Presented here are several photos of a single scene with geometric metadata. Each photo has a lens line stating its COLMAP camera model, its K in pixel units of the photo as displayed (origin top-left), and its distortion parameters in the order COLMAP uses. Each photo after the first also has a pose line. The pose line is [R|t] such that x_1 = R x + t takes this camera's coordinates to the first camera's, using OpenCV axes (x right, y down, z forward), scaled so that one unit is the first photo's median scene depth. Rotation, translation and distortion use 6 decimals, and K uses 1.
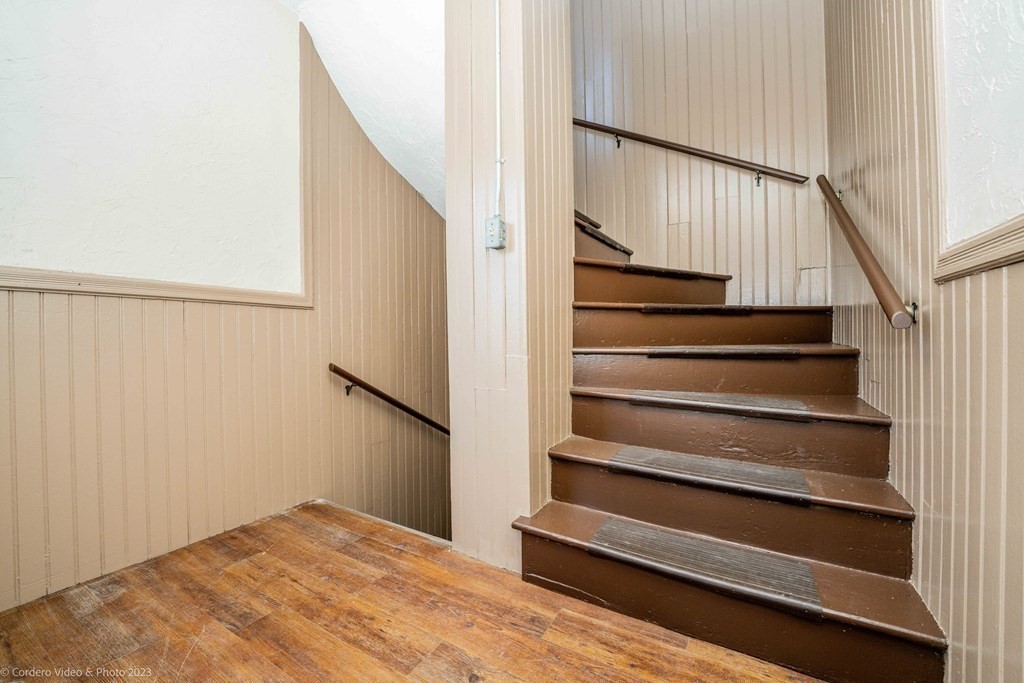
lens RADIAL K [[416.3, 0, 512.0], [0, 416.3, 341.5], [0, 0, 1]] dist [-0.024465, 0.000546]
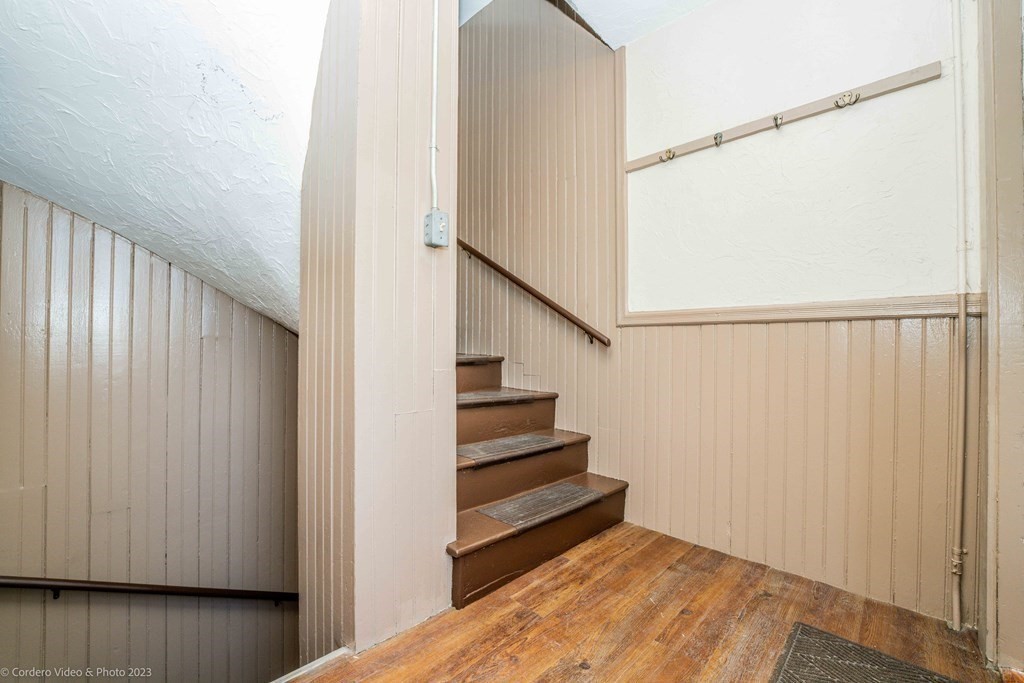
lens RADIAL K [[416.3, 0, 512.0], [0, 416.3, 341.5], [0, 0, 1]] dist [-0.024465, 0.000546]
pose [[0.248853, 0.016937, 0.968393, -0.952895], [0.001276, 0.999840, -0.017815, -0.011501], [-0.968540, 0.005669, 0.248792, 0.722313]]
